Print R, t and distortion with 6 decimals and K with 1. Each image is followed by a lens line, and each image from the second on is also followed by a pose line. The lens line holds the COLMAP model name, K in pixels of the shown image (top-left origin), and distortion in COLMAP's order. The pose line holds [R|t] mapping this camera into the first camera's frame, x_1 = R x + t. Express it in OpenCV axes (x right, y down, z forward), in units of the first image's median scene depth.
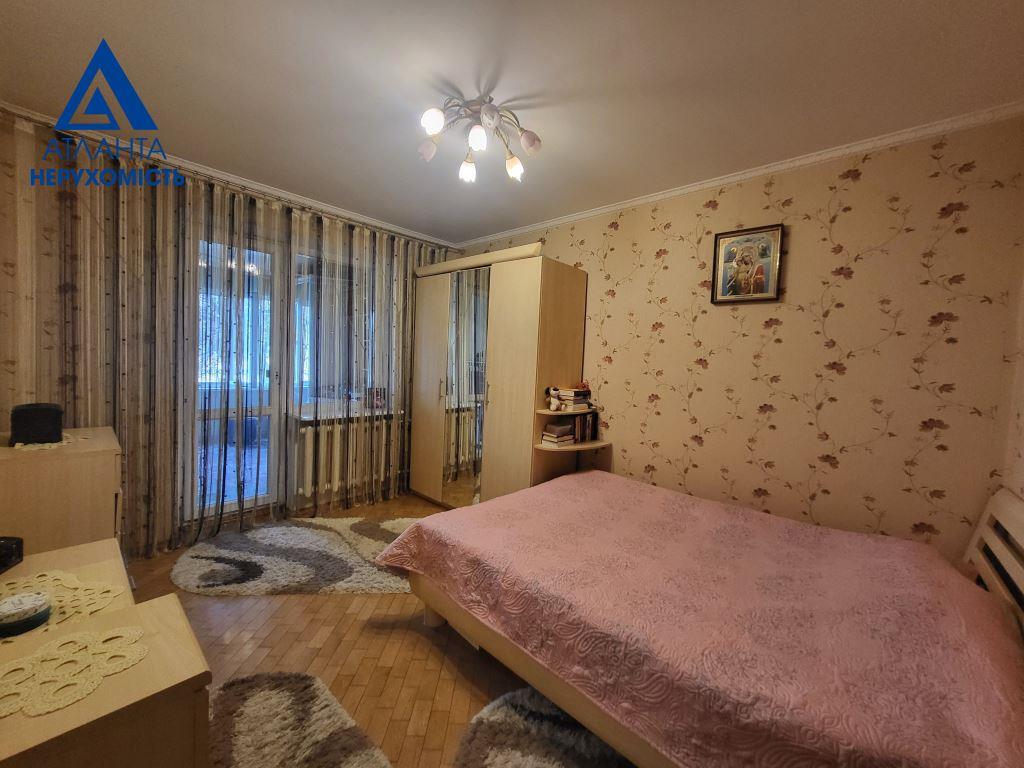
lens RADIAL K [[397.8, 0, 518.7], [0, 397.8, 377.2], [0, 0, 1]] dist [-0.000644, -0.000247]
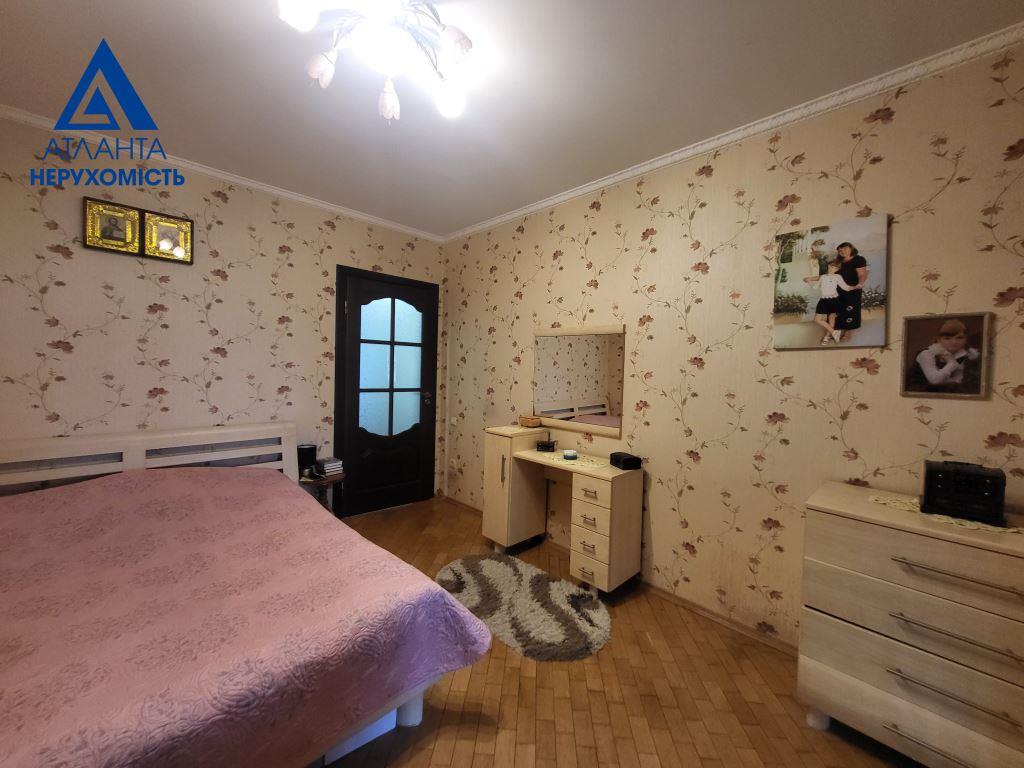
lens RADIAL K [[397.8, 0, 518.7], [0, 397.8, 377.2], [0, 0, 1]] dist [-0.000644, -0.000247]
pose [[-0.995269, -0.069951, 0.067426, -0.353527], [-0.065330, 0.995513, 0.068454, -0.062397], [-0.071912, 0.063725, -0.995373, 1.411364]]
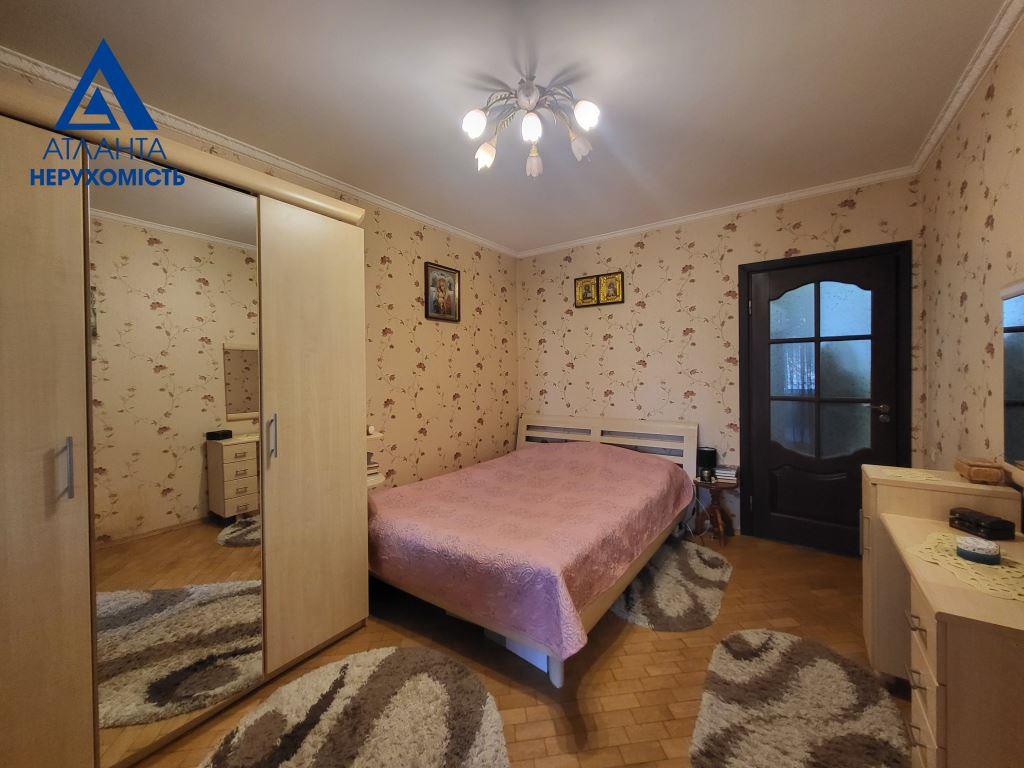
lens RADIAL K [[397.8, 0, 518.7], [0, 397.8, 377.2], [0, 0, 1]] dist [-0.000644, -0.000247]
pose [[-0.110344, -0.057293, 0.992241, -0.852288], [0.056971, 0.996331, 0.063865, -0.071092], [-0.992259, 0.063576, -0.106675, 0.954017]]
